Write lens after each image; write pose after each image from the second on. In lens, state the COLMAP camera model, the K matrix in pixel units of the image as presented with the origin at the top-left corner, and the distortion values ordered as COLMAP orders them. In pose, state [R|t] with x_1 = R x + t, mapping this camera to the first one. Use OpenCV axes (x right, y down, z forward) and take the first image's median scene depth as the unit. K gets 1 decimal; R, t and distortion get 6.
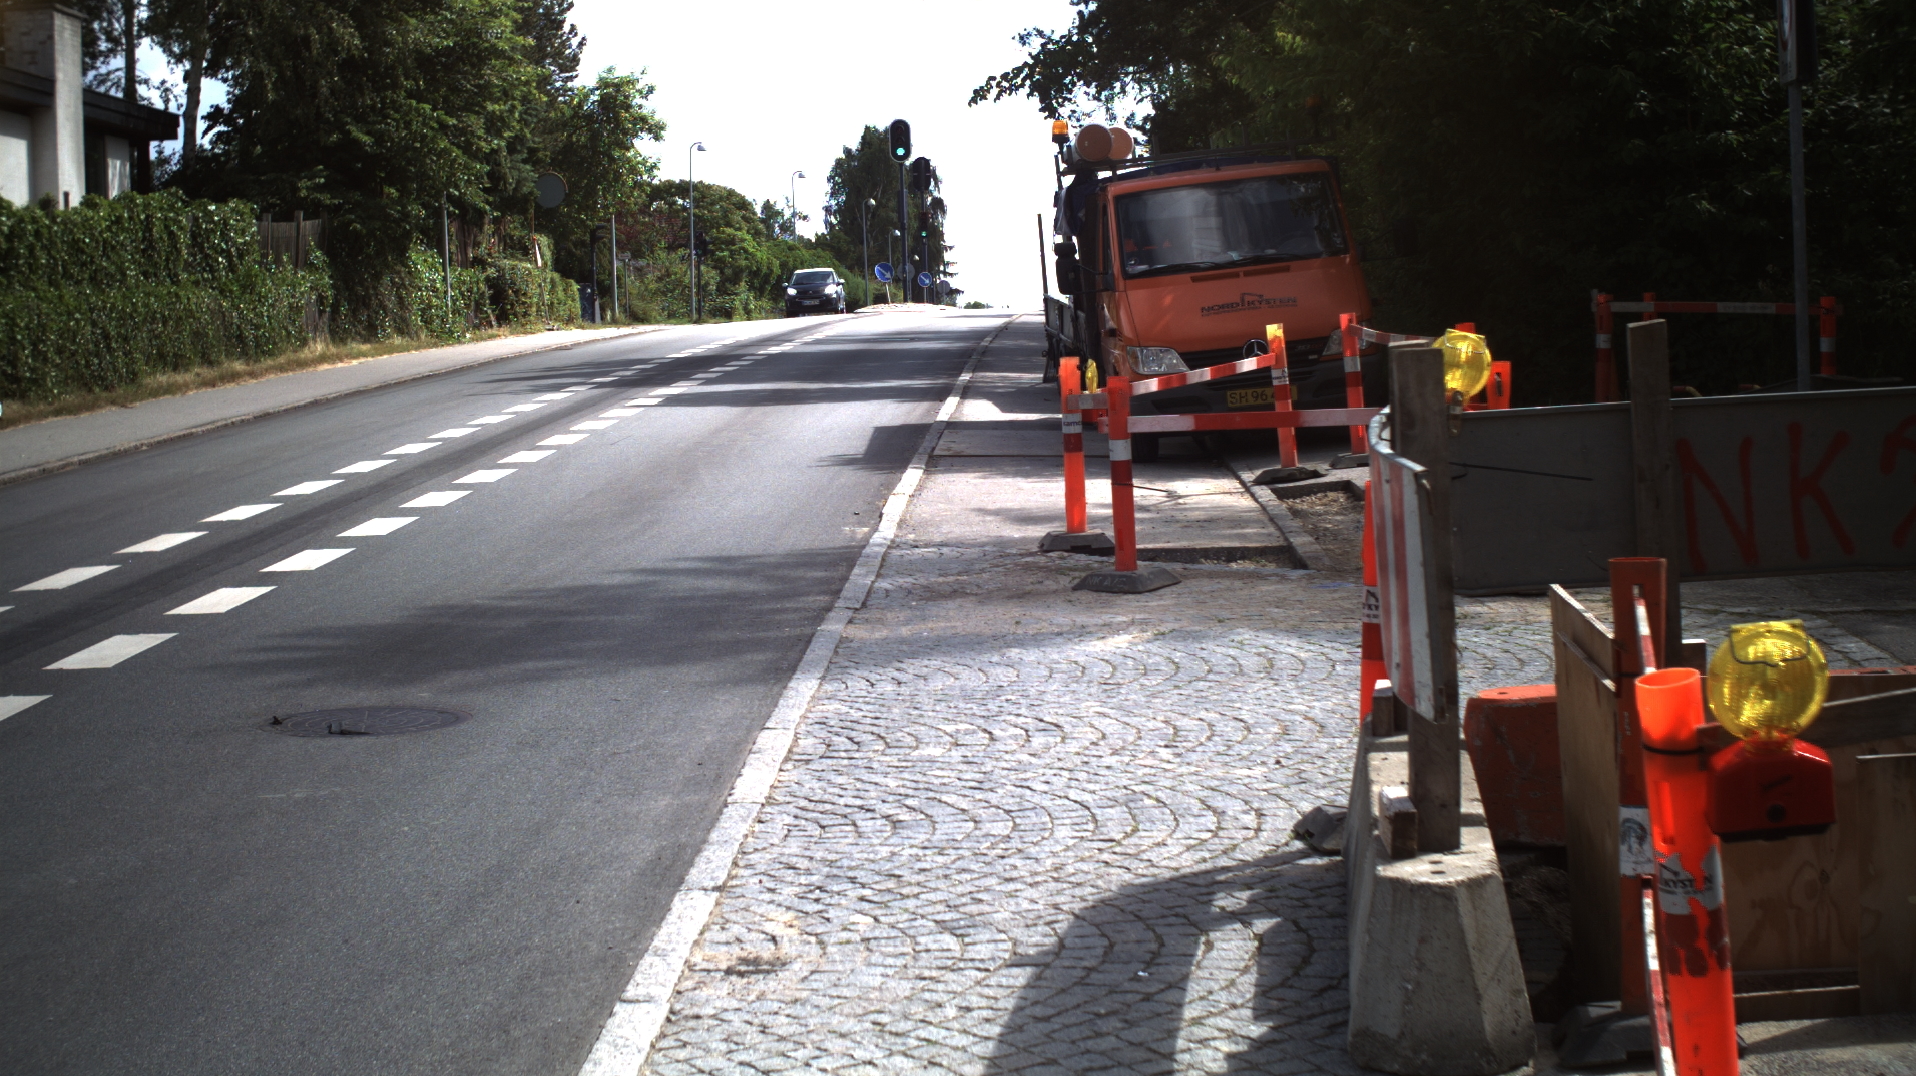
lens RADIAL K [[3152.4, 0, 958.0], [0, 3152.4, 538.0], [0, 0, 1]] dist [-0.265424, 0.227555]
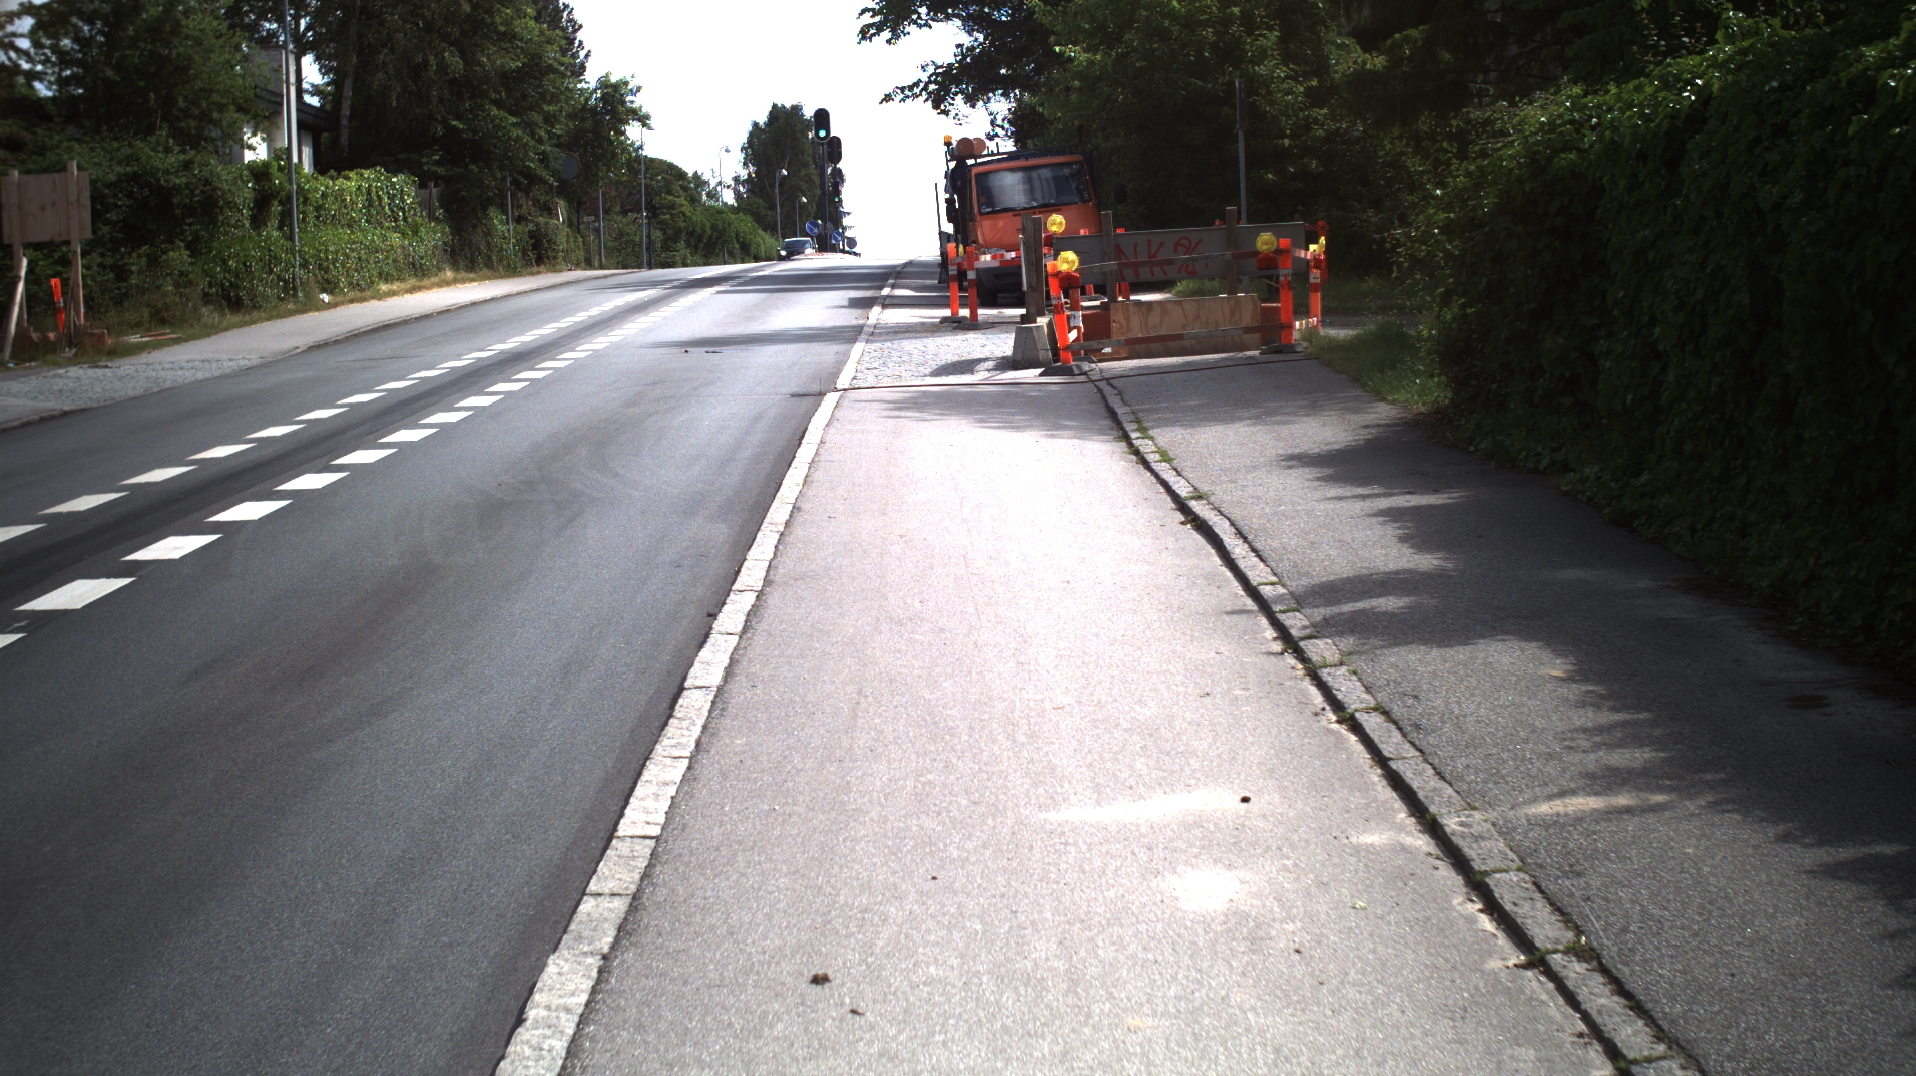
lens RADIAL K [[3152.4, 0, 958.0], [0, 3152.4, 538.0], [0, 0, 1]] dist [-0.265424, 0.227555]
pose [[0.999386, -0.005847, 0.034540, -0.017101], [0.005500, 0.999933, 0.010137, 0.056035], [-0.034597, -0.009941, 0.999352, -0.546683]]
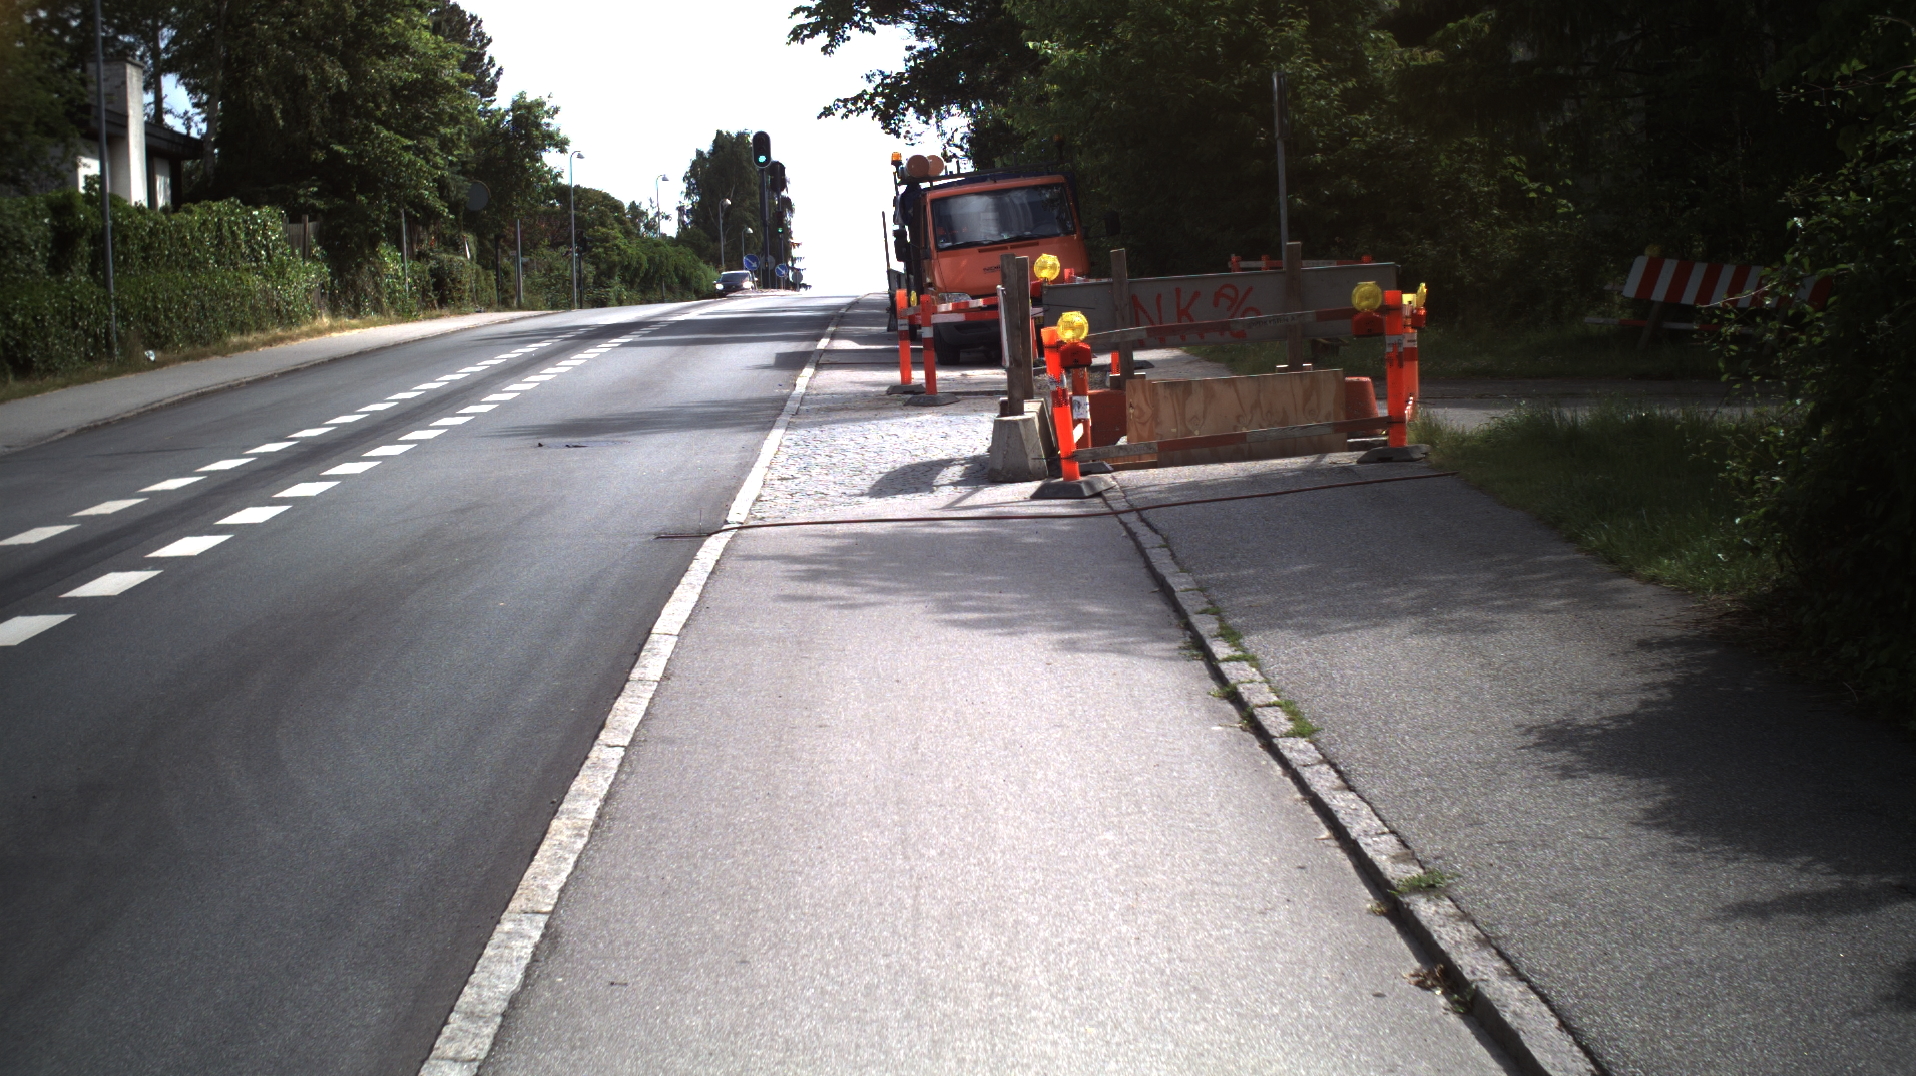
lens RADIAL K [[3152.4, 0, 958.0], [0, 3152.4, 538.0], [0, 0, 1]] dist [-0.265424, 0.227555]
pose [[0.998724, -0.013587, 0.048648, -0.008960], [0.013547, 0.999908, 0.001157, 0.033825], [-0.048659, -0.000497, 0.998815, -0.328708]]
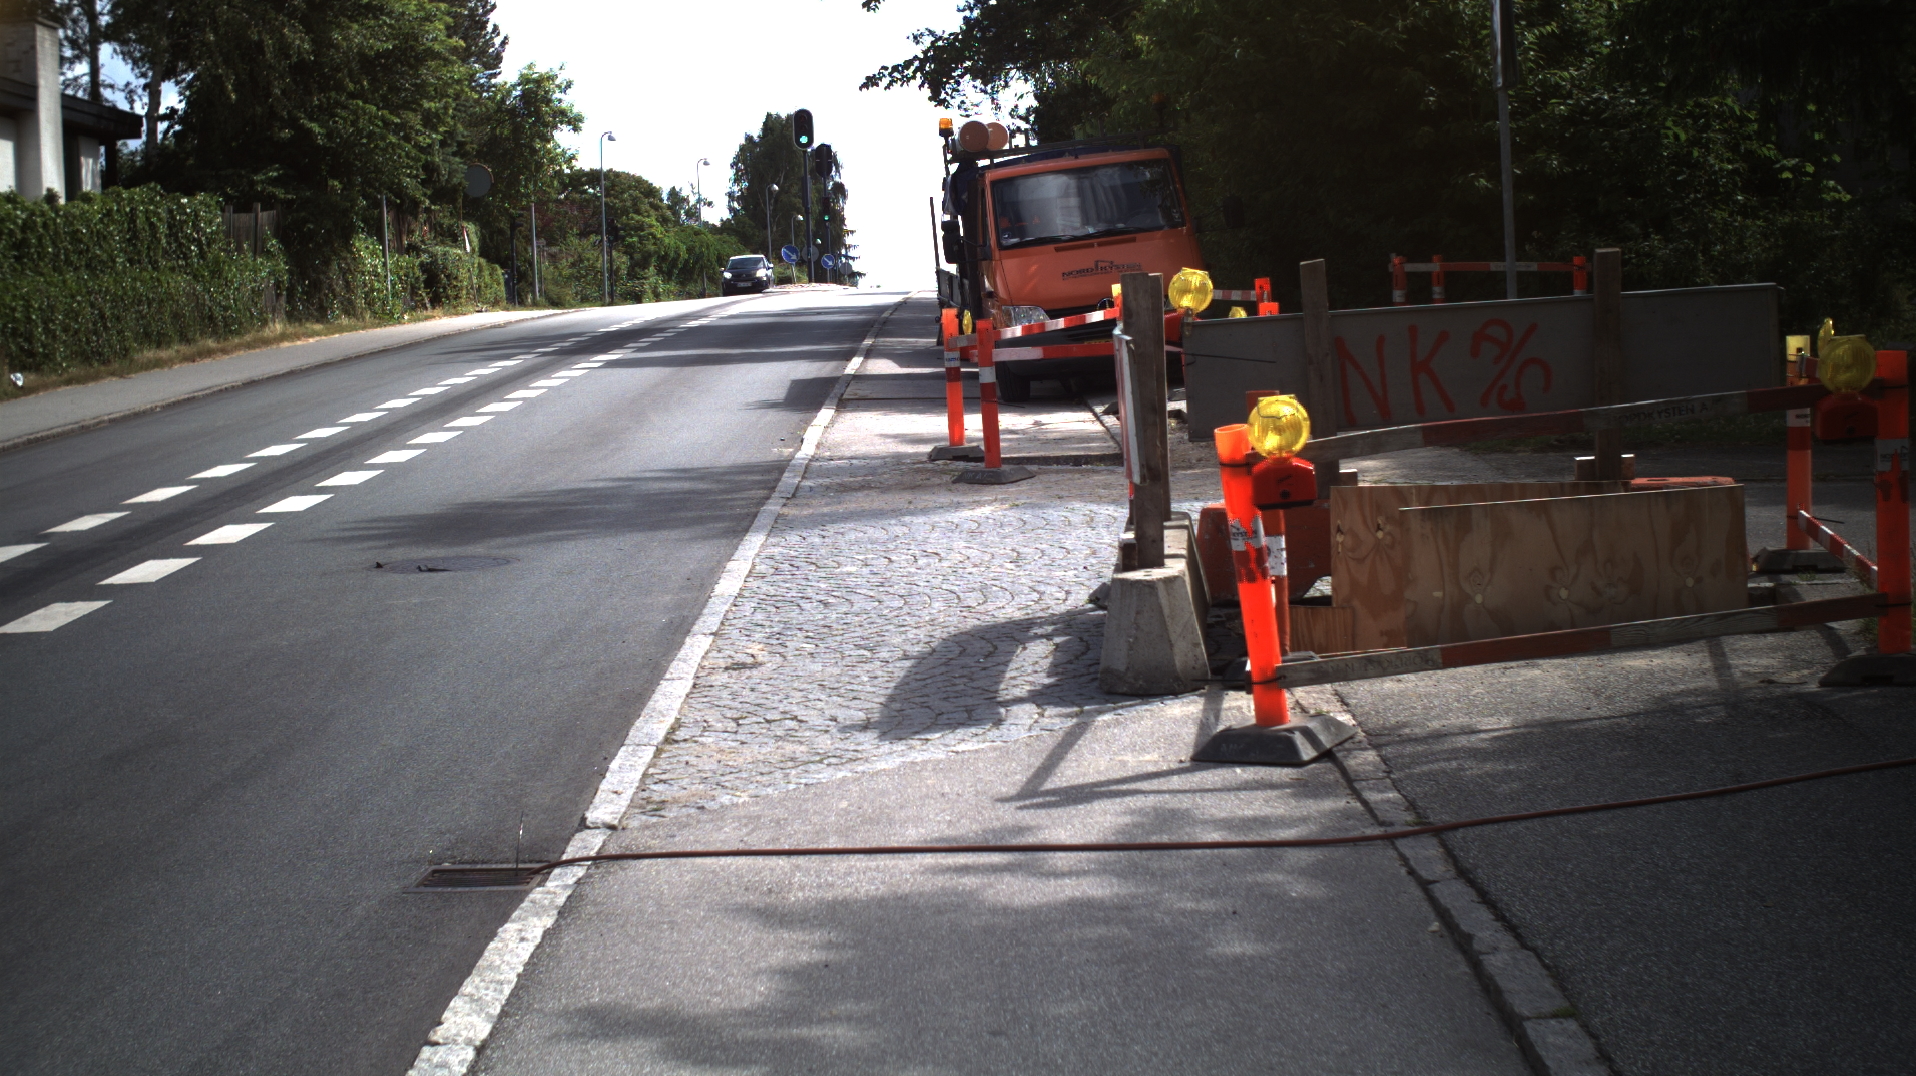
lens RADIAL K [[3152.4, 0, 958.0], [0, 3152.4, 538.0], [0, 0, 1]] dist [-0.265424, 0.227555]
pose [[0.999445, -0.014369, 0.030038, -0.000369], [0.014214, 0.999885, 0.005369, 0.011454], [-0.030112, -0.004939, 0.999534, -0.109994]]
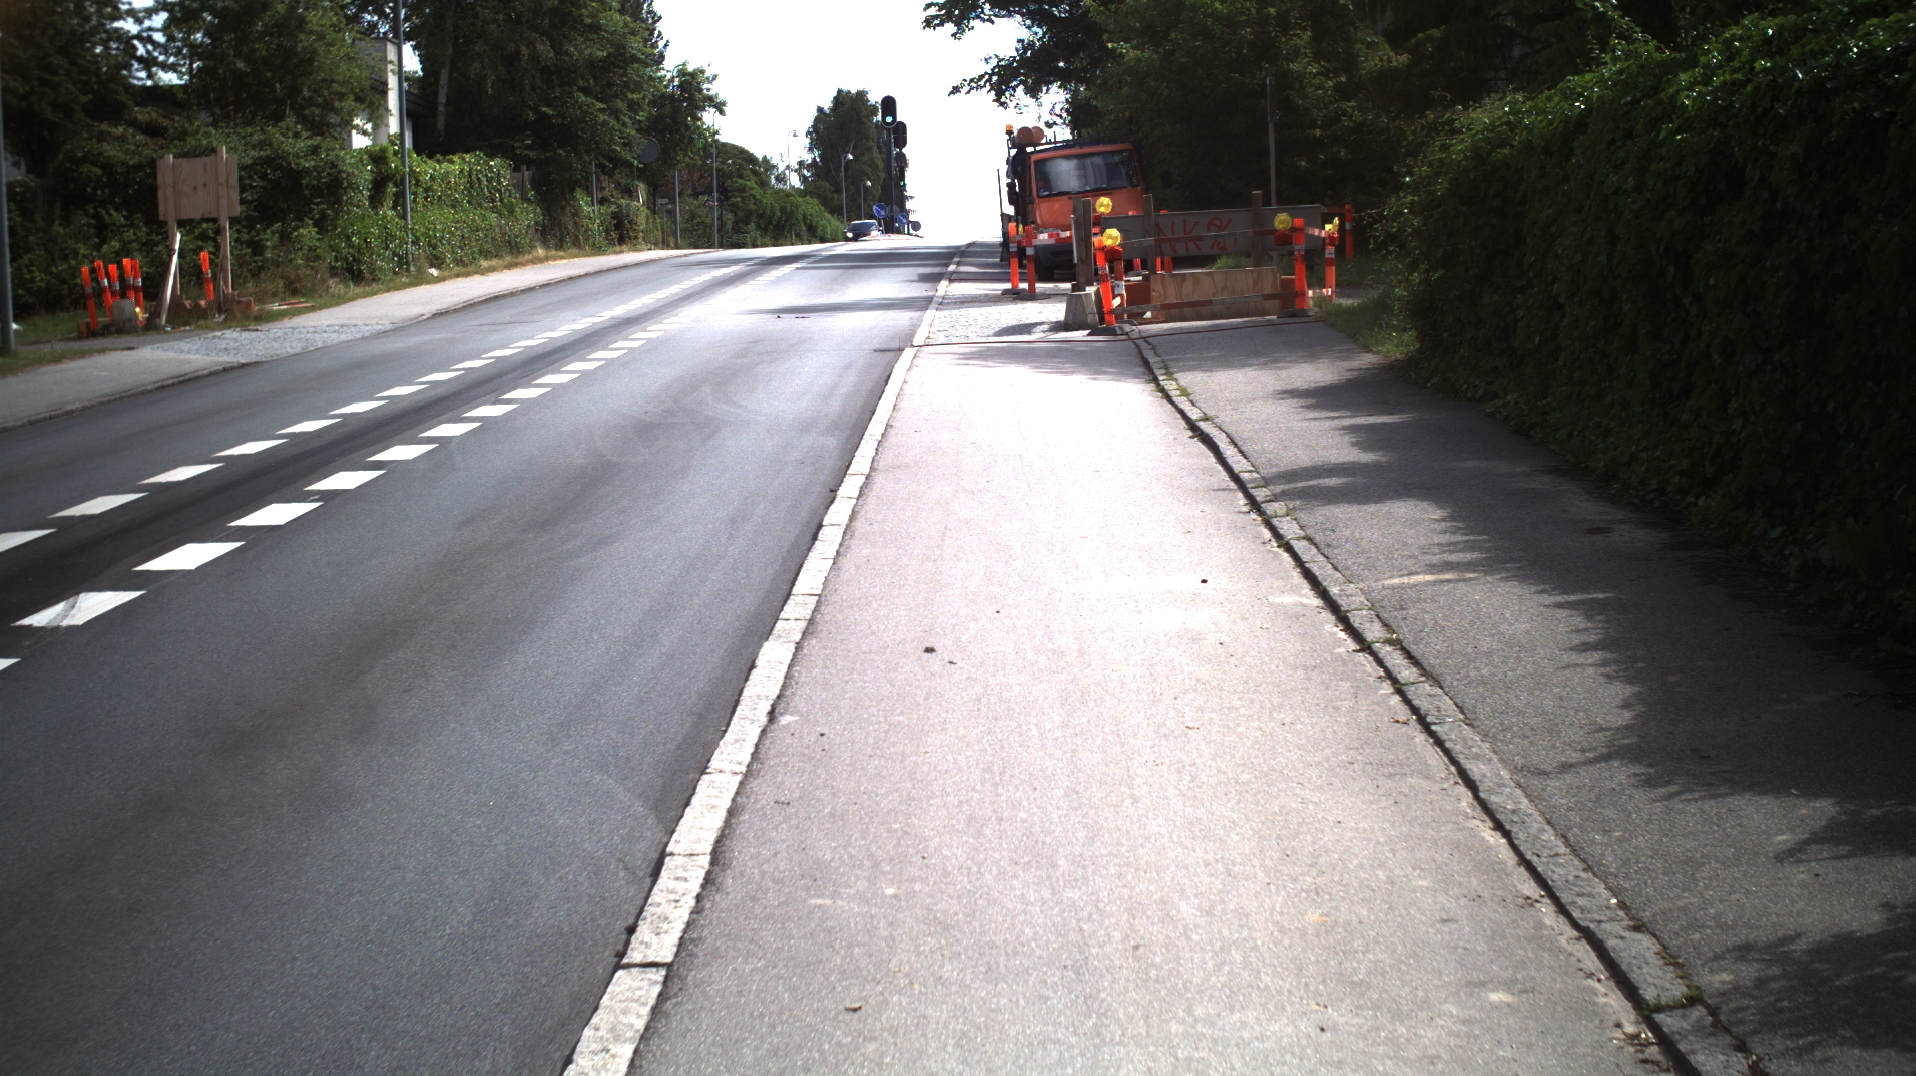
lens RADIAL K [[3152.4, 0, 958.0], [0, 3152.4, 538.0], [0, 0, 1]] dist [-0.265424, 0.227555]
pose [[0.999879, -0.001371, 0.015477, -0.020505], [0.001137, 0.999885, 0.015123, 0.066567], [-0.015496, -0.015103, 0.999766, -0.655275]]
